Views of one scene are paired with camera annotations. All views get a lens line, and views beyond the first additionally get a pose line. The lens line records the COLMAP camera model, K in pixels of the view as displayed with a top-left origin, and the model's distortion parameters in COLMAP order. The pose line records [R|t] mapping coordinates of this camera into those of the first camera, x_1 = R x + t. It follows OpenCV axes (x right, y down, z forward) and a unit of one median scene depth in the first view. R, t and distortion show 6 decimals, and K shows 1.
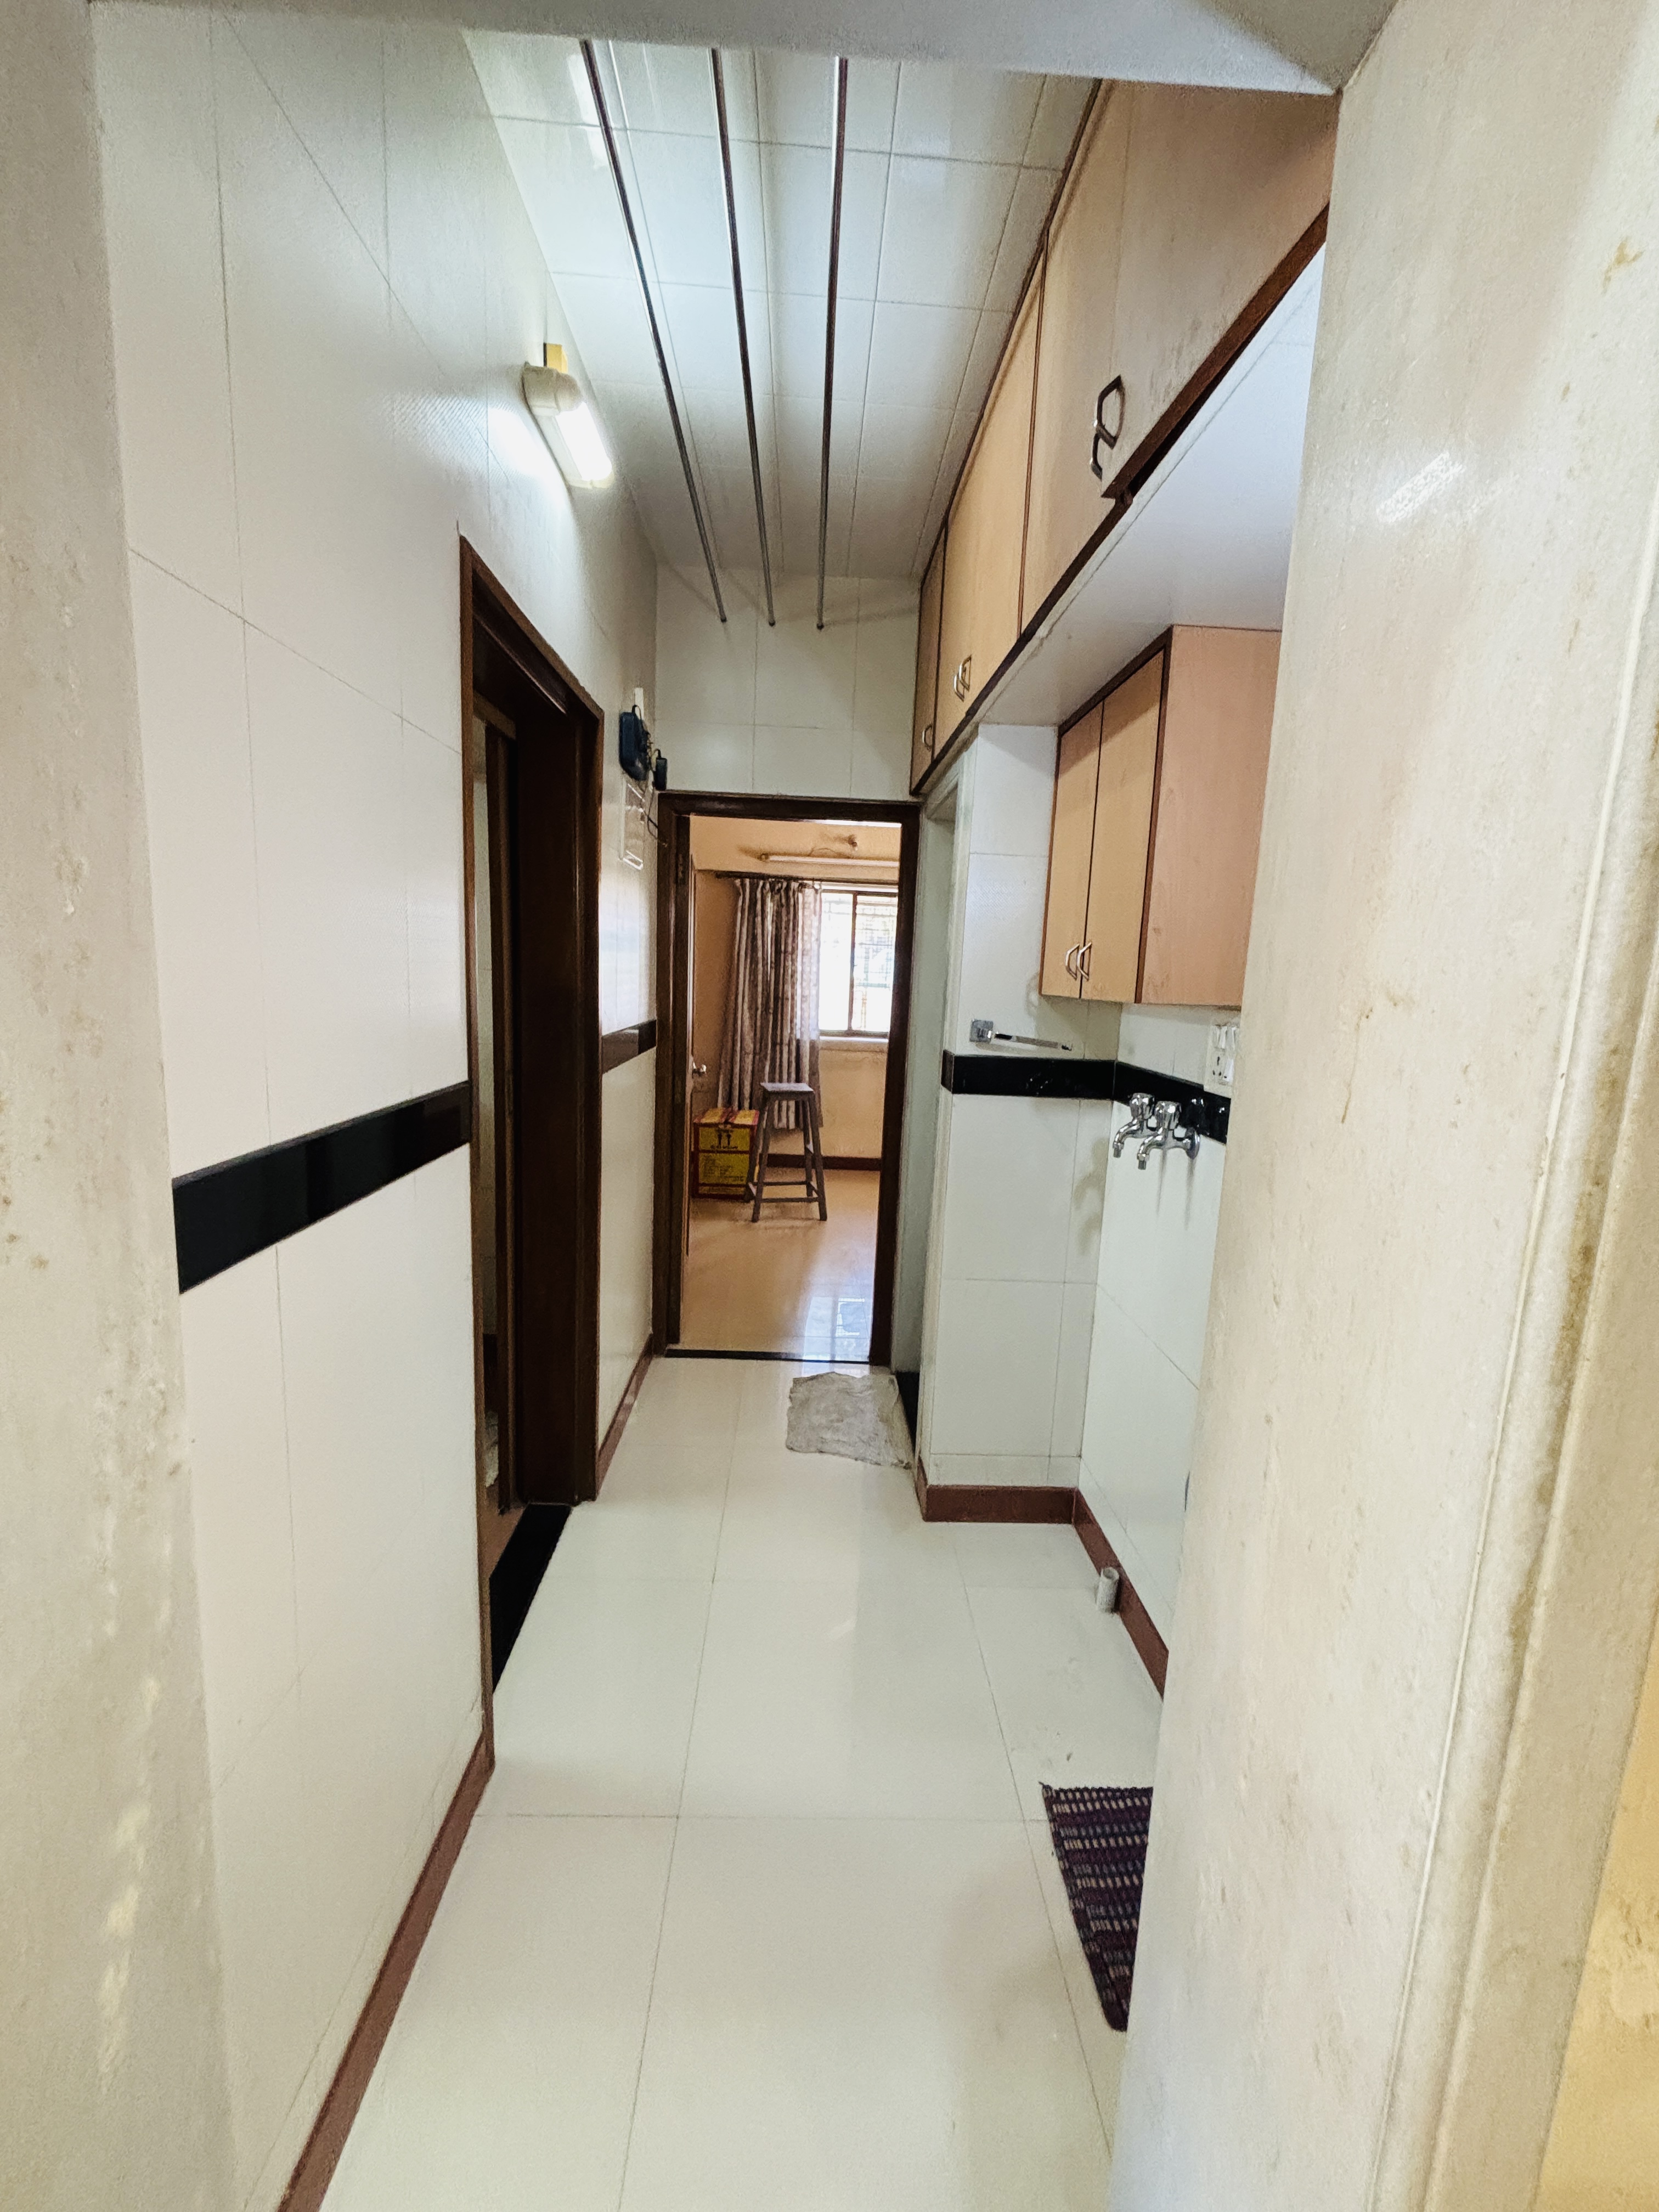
lens RADIAL K [[890.5, 0, 818.7], [0, 890.5, 1107.8], [0, 0, 1]] dist [-0.000236, 0.000535]
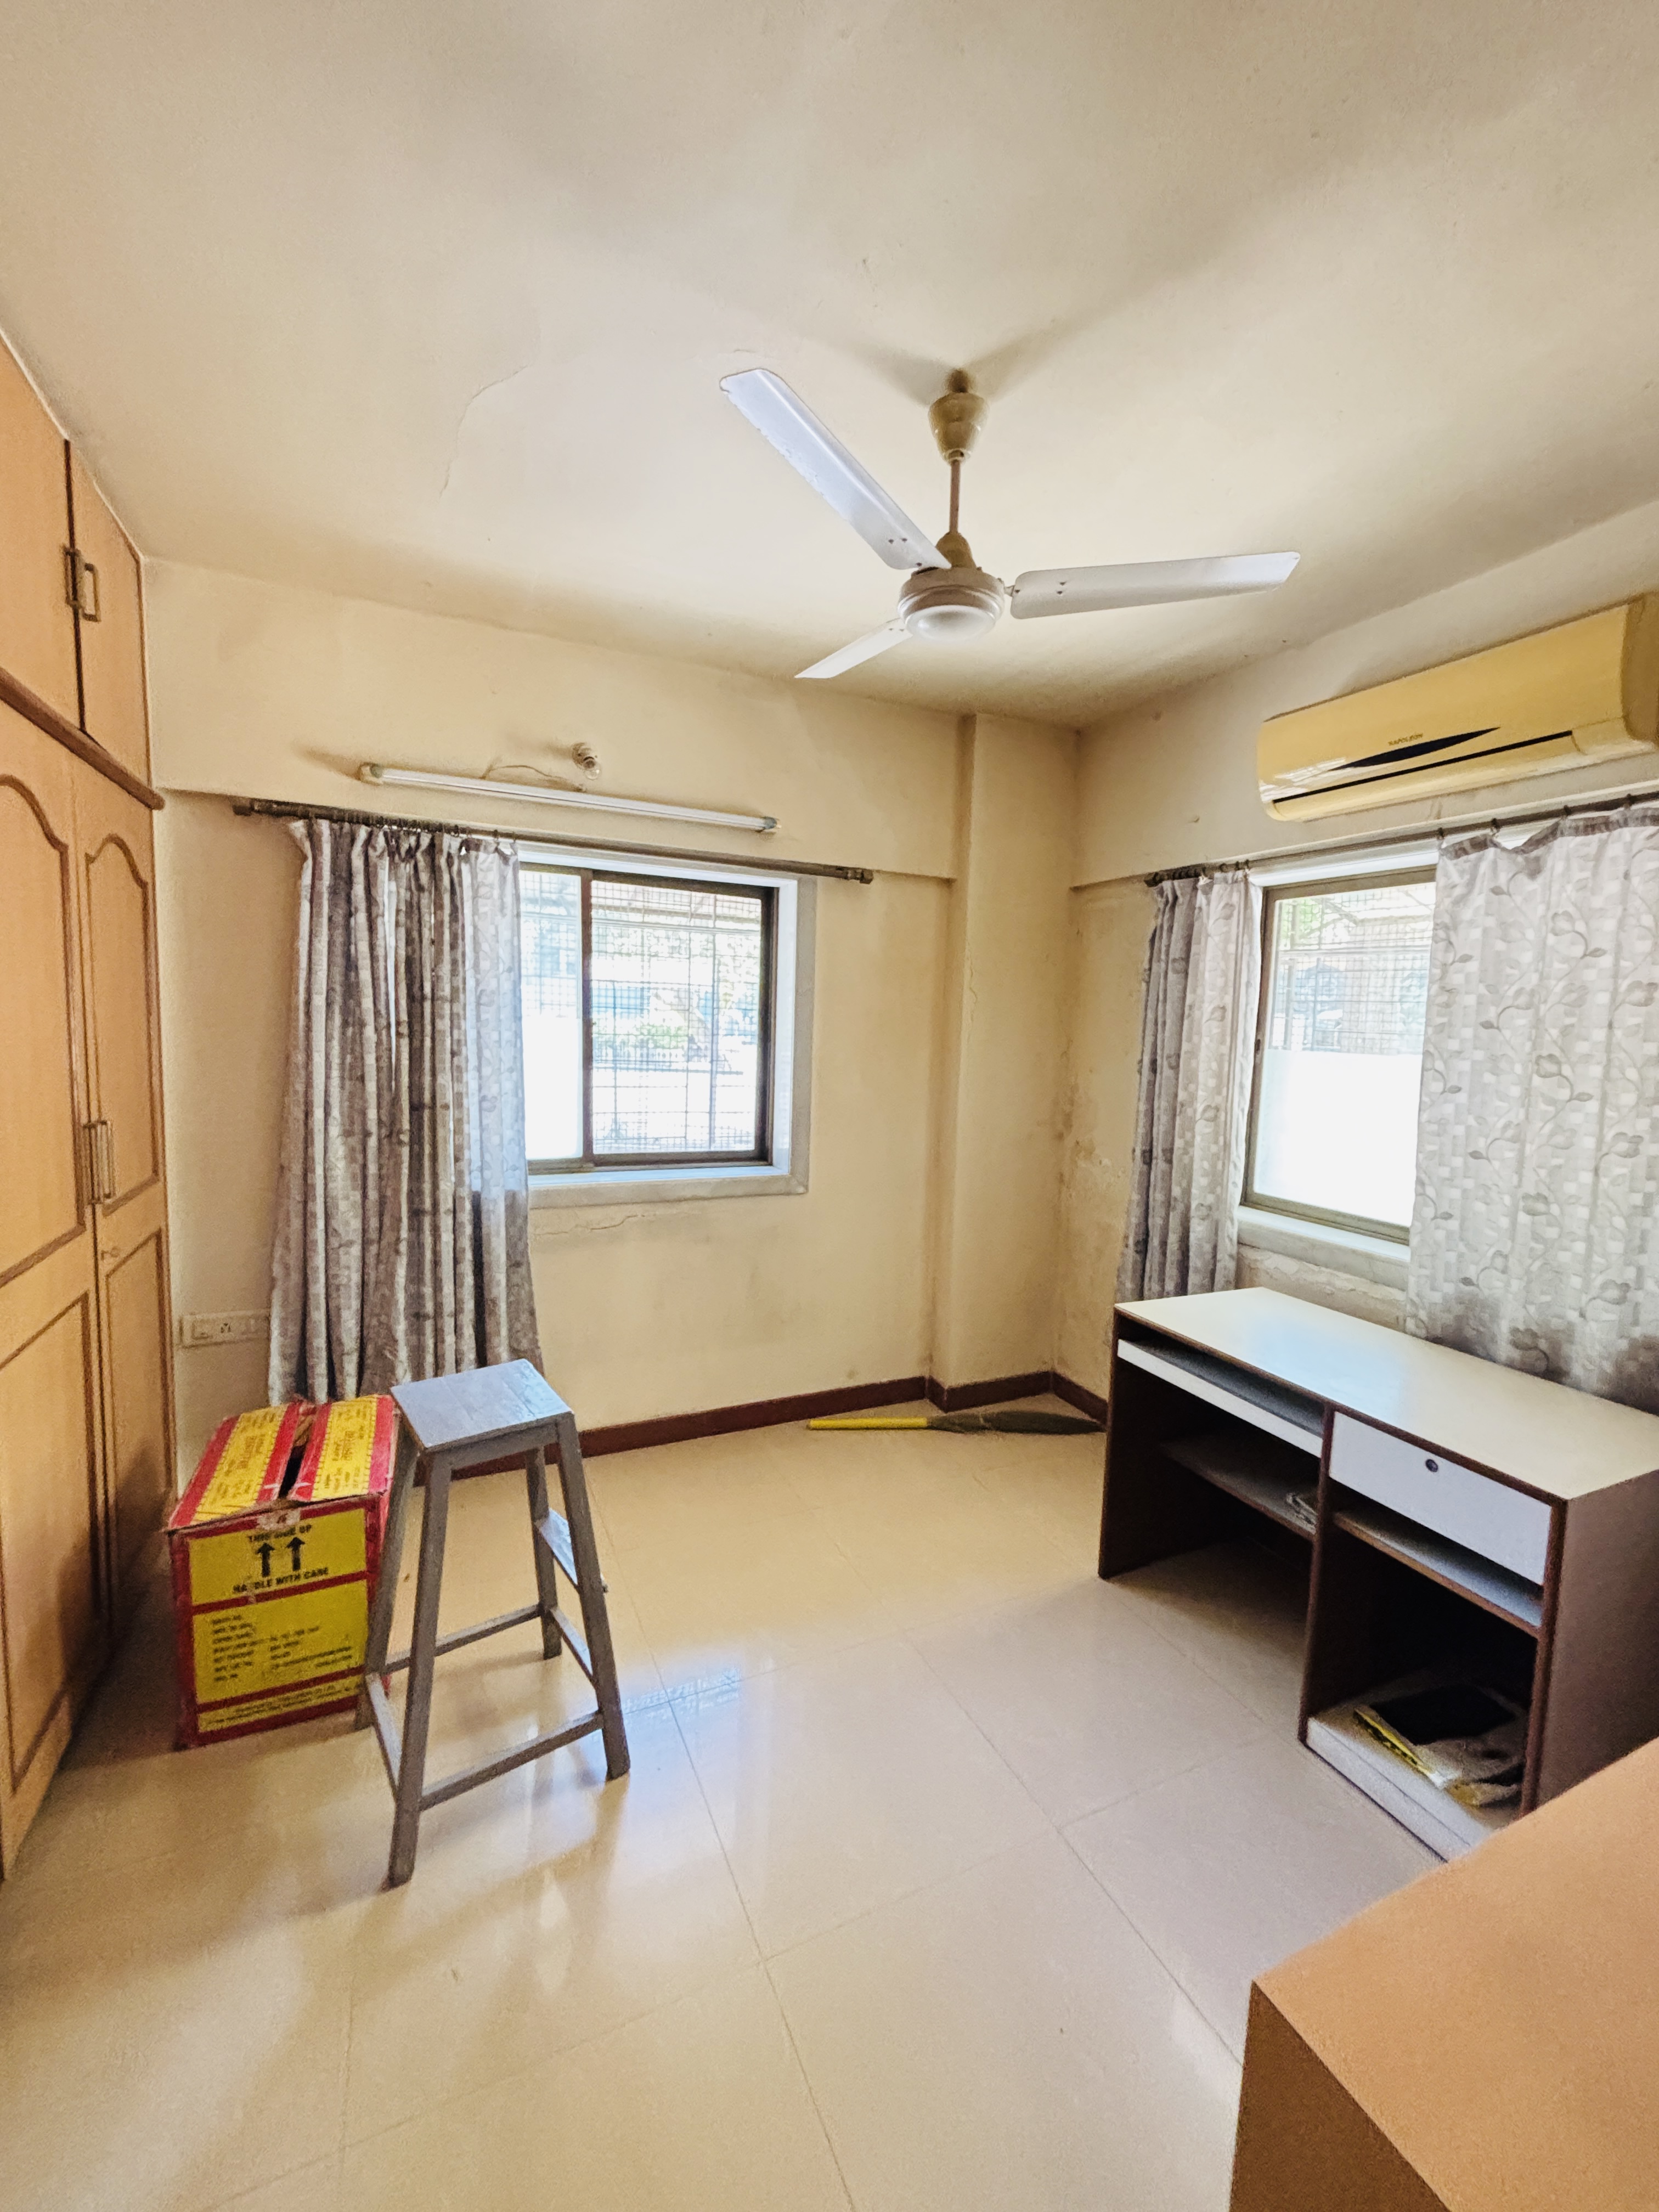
lens RADIAL K [[890.5, 0, 835.9], [0, 890.5, 1098.4], [0, 0, 1]] dist [-0.000236, 0.000535]
pose [[0.911091, -0.049980, 0.409164, -0.043923], [0.068742, 0.997144, -0.031268, -0.112230], [-0.406432, 0.056614, 0.911925, 0.598270]]
